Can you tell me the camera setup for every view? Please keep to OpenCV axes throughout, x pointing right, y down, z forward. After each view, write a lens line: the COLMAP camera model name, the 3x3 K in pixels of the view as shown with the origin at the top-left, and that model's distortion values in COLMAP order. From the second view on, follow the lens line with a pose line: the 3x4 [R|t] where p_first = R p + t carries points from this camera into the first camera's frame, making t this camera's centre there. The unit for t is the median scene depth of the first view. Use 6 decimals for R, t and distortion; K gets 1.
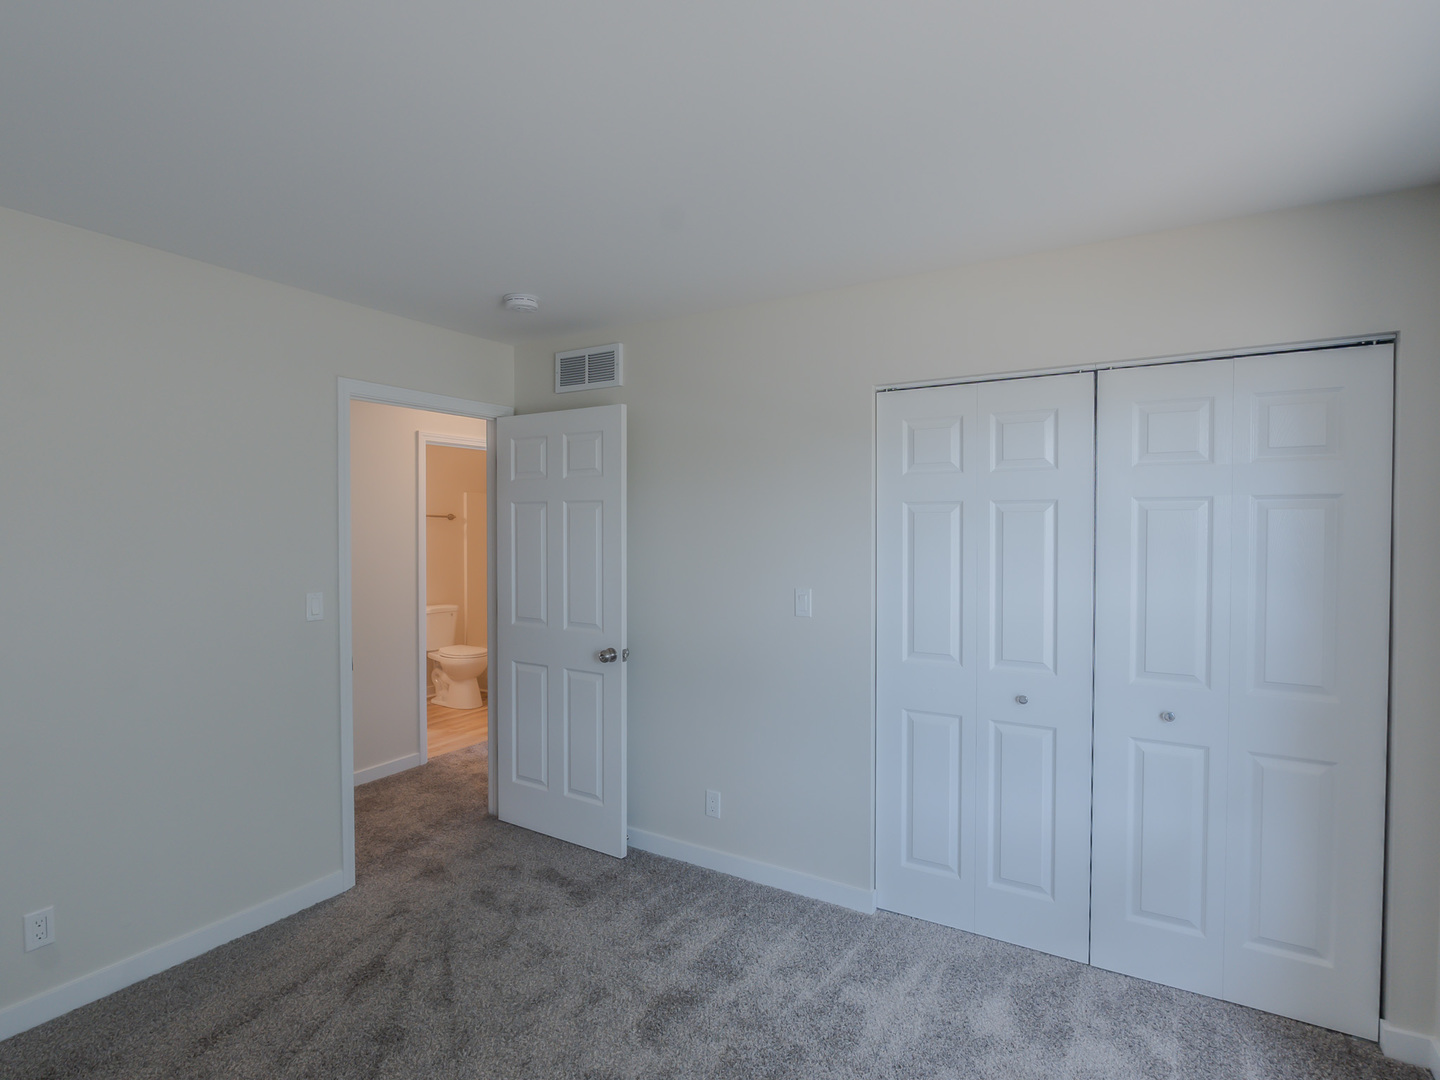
lens RADIAL K [[736.3, 0, 713.8], [0, 736.3, 541.5], [0, 0, 1]] dist [-0.014993, 0.002457]
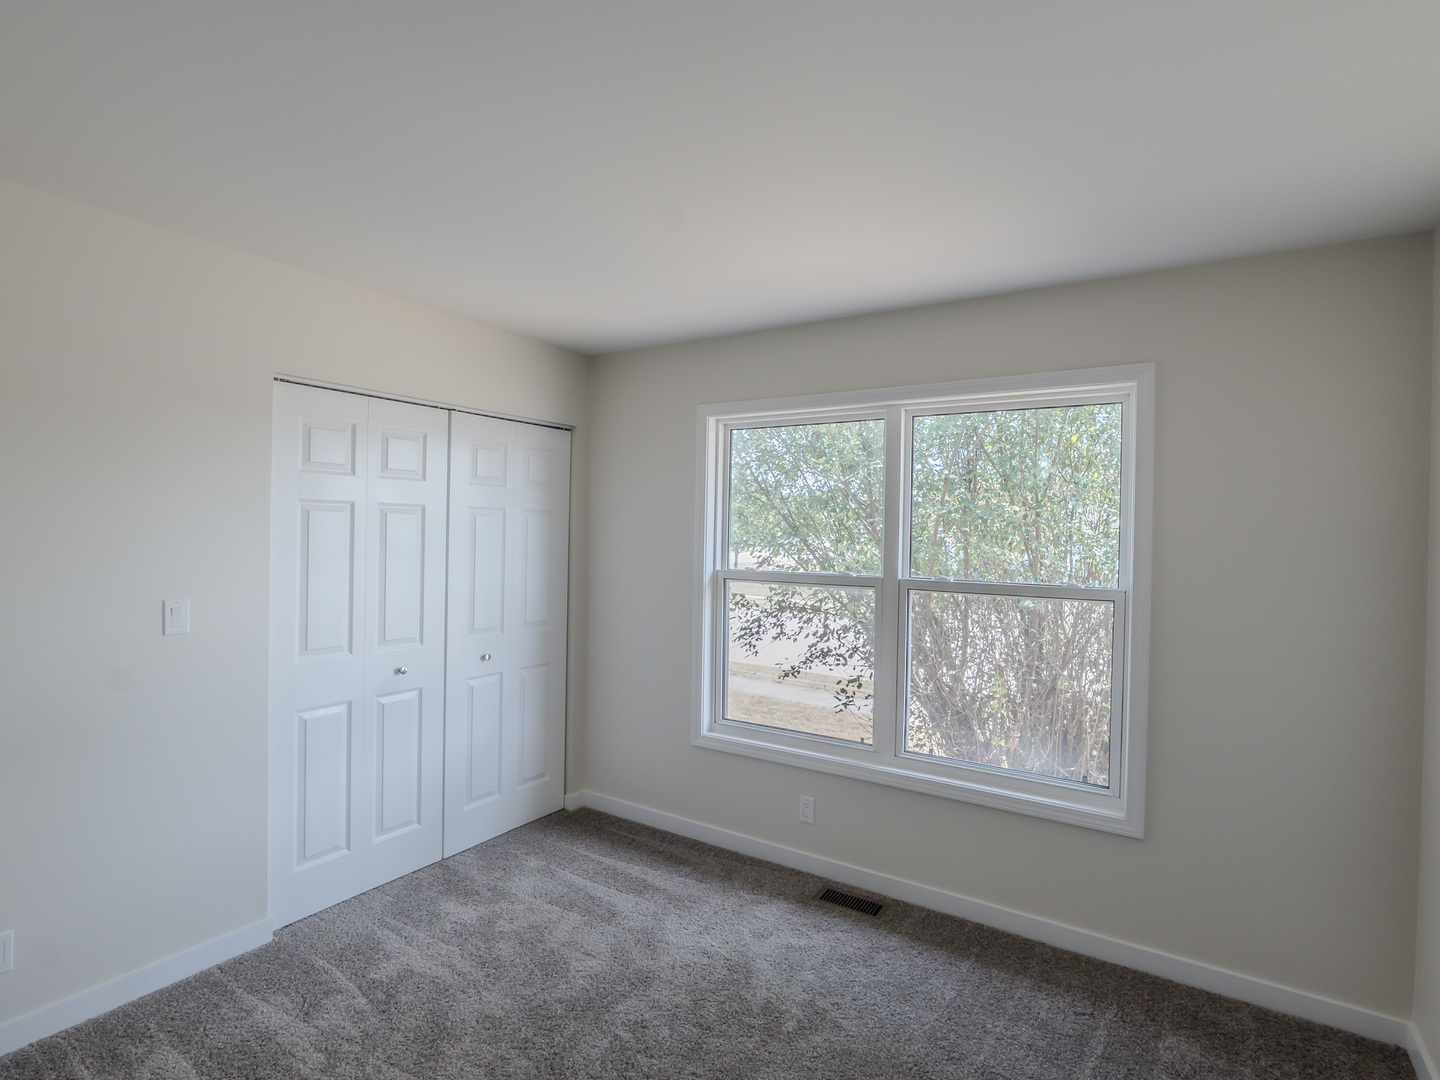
lens RADIAL K [[736.3, 0, 713.8], [0, 736.3, 541.5], [0, 0, 1]] dist [-0.014993, 0.002457]
pose [[0.031396, -0.012382, 0.999430, -0.790549], [0.000912, 0.999923, 0.012360, -0.009993], [-0.999507, 0.000523, 0.031405, 0.471692]]
